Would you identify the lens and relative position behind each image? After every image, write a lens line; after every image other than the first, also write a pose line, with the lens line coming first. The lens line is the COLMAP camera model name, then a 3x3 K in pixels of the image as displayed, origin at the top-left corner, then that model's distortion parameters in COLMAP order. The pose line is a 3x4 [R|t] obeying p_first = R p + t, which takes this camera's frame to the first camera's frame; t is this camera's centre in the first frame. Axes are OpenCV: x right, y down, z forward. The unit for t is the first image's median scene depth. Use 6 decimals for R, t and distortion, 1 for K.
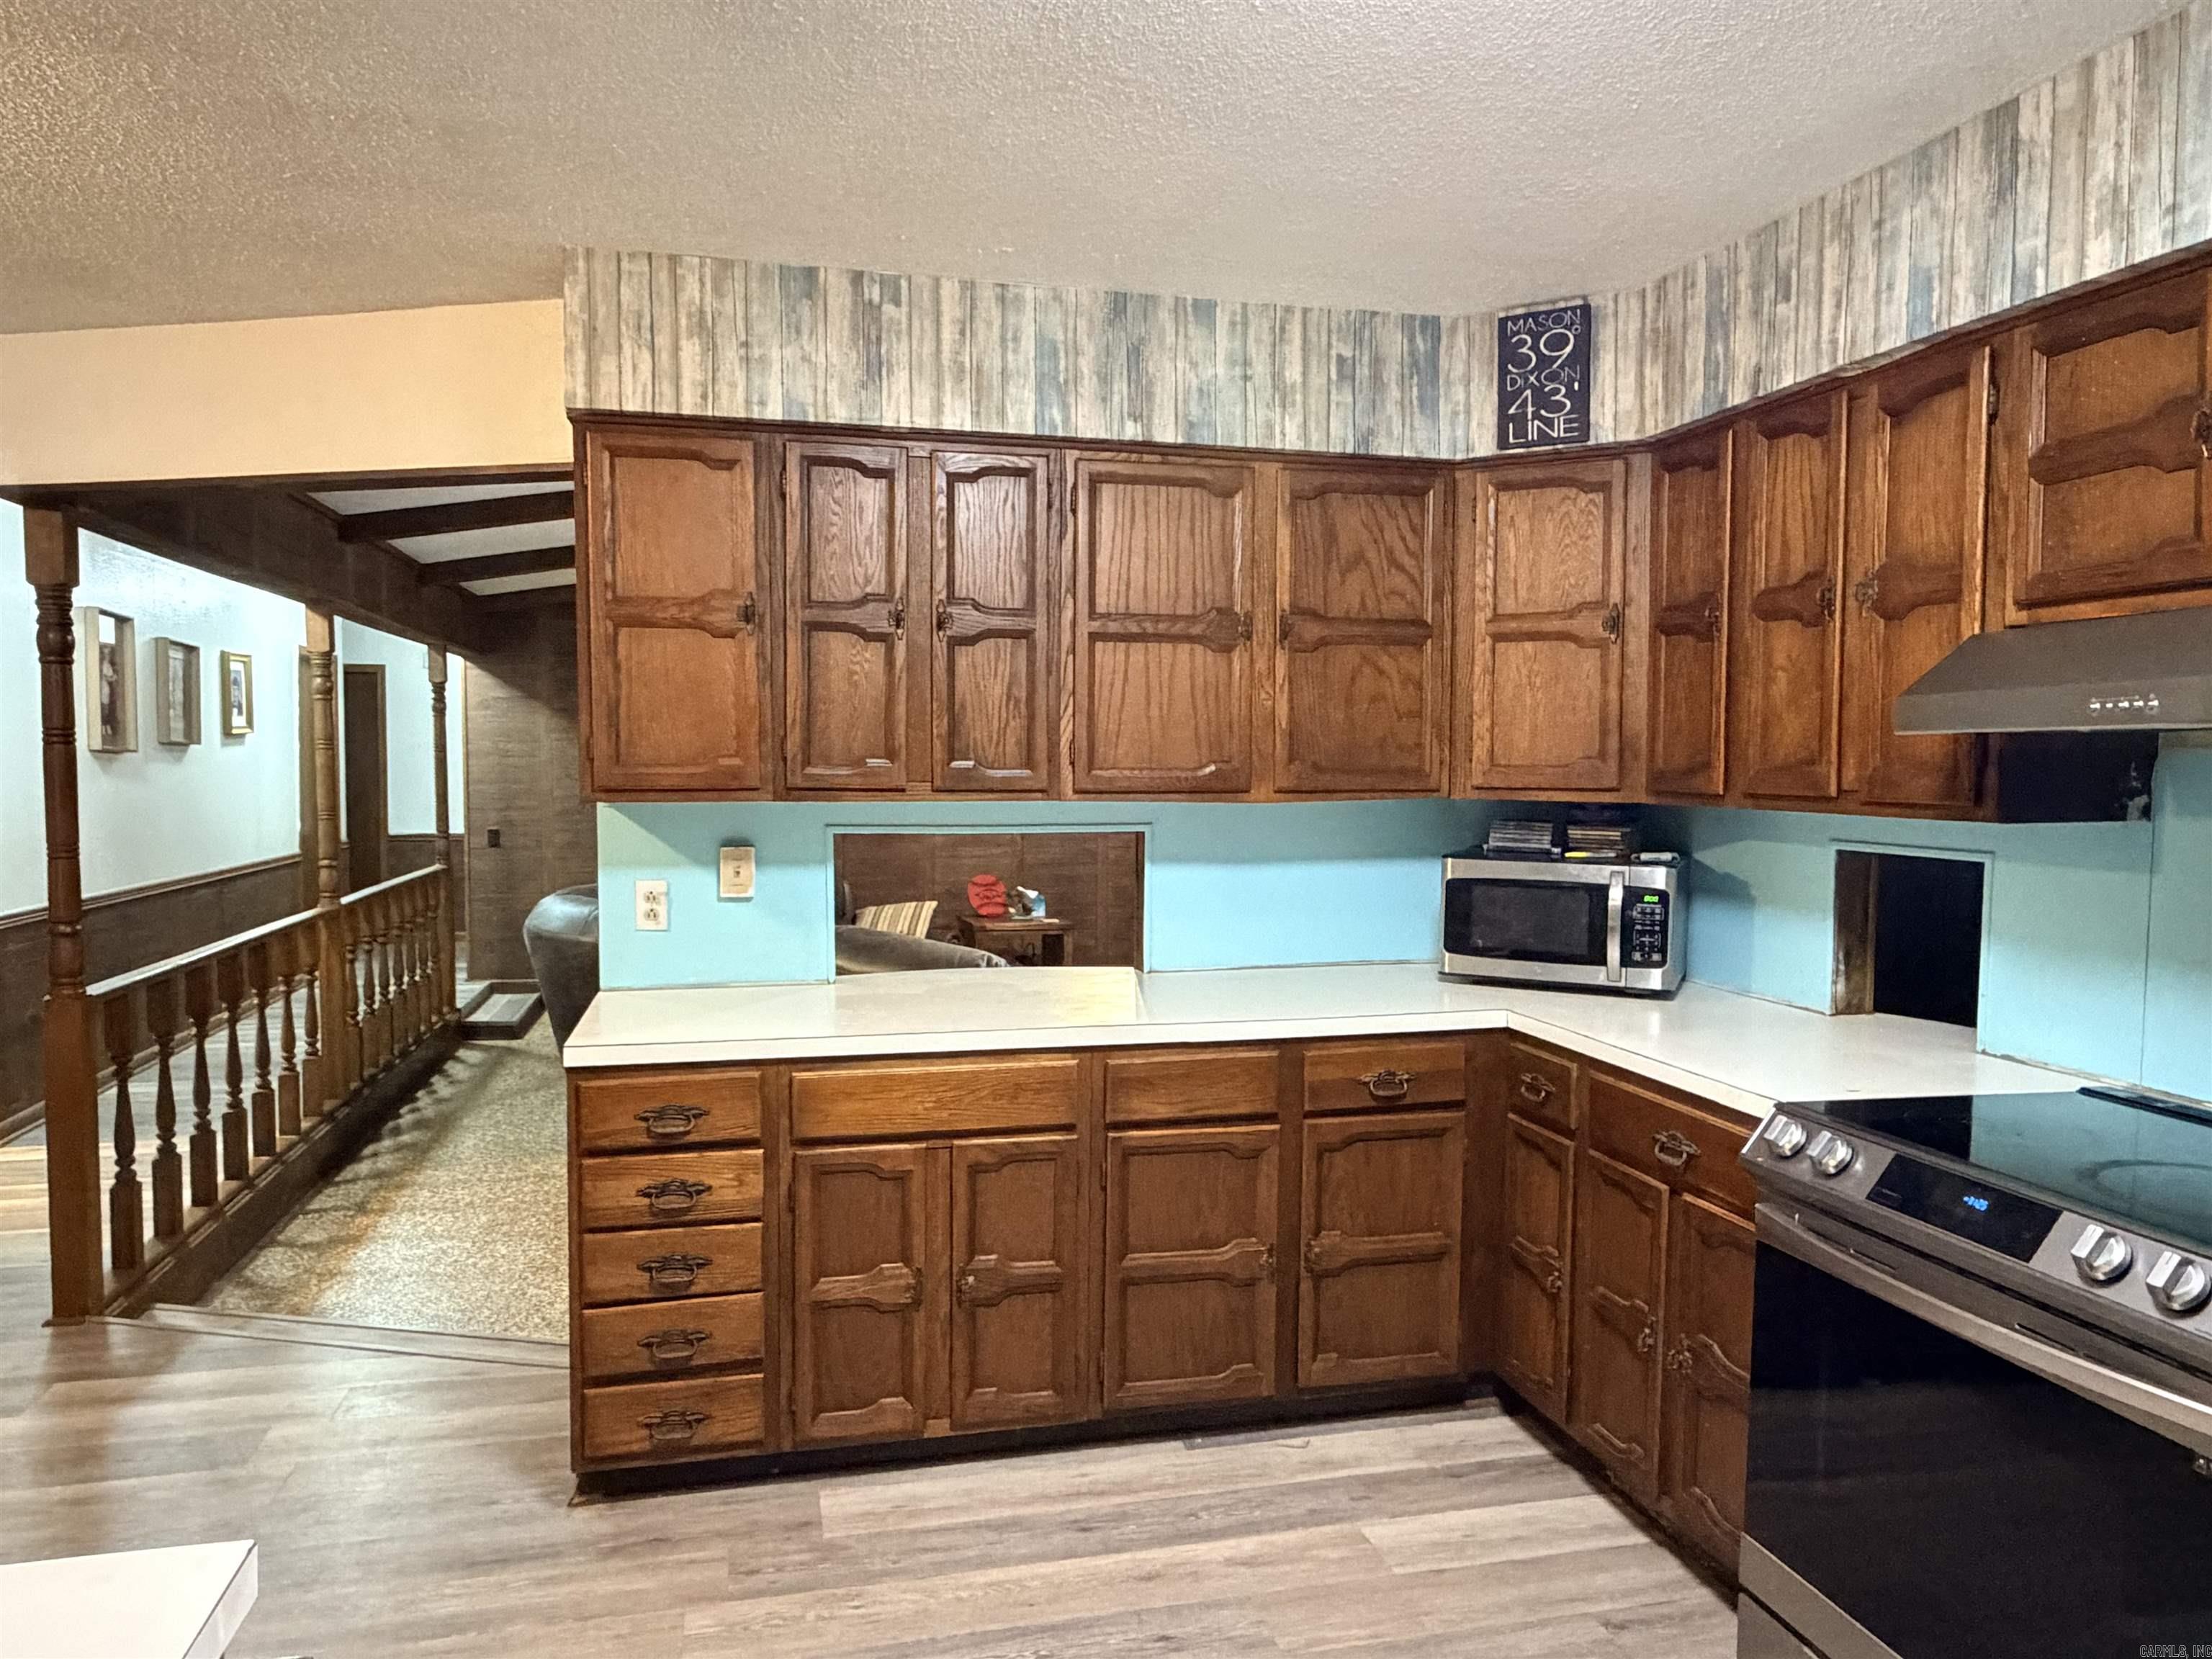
lens RADIAL K [[1460.9, 0, 1113.9], [0, 1460.9, 834.0], [0, 0, 1]] dist [0.003397, -0.005650]
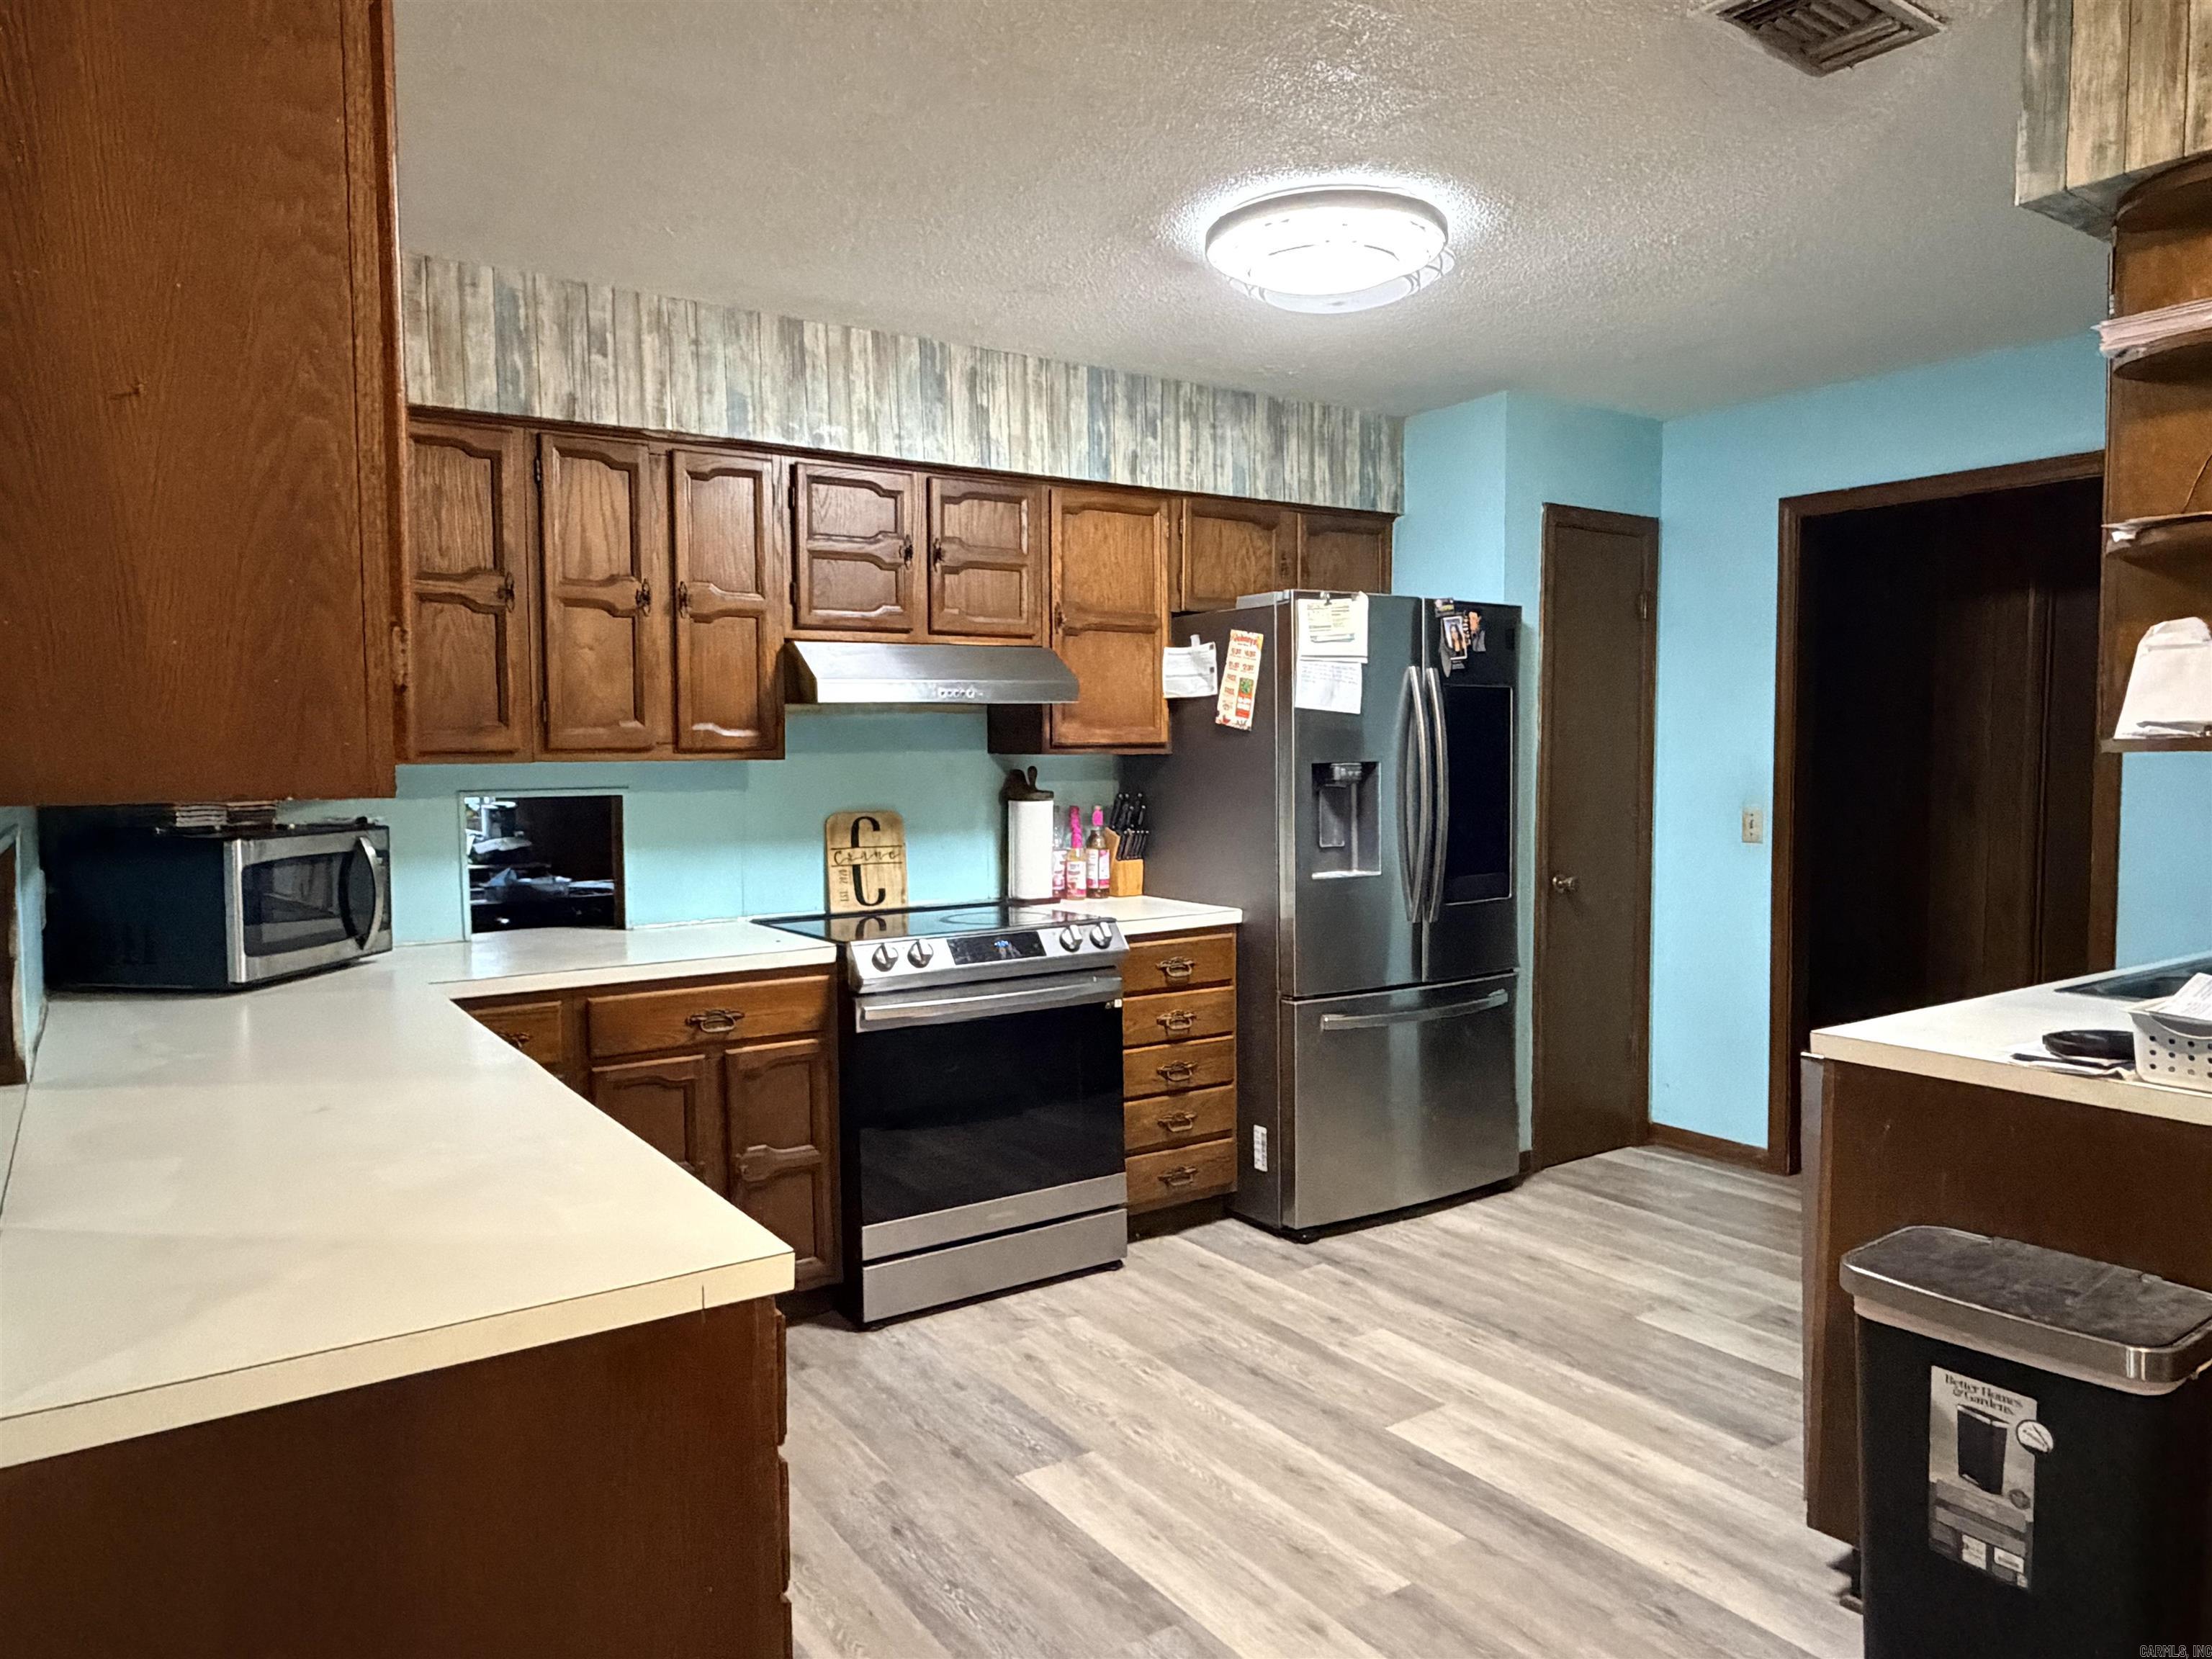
lens RADIAL K [[1460.9, 0, 1102.9], [0, 1460.9, 831.1], [0, 0, 1]] dist [0.003397, -0.005650]
pose [[-0.351669, -0.057064, 0.934383, -0.783101], [0.058139, 0.994882, 0.082640, -0.031317], [-0.934317, 0.083386, -0.346552, 0.937121]]
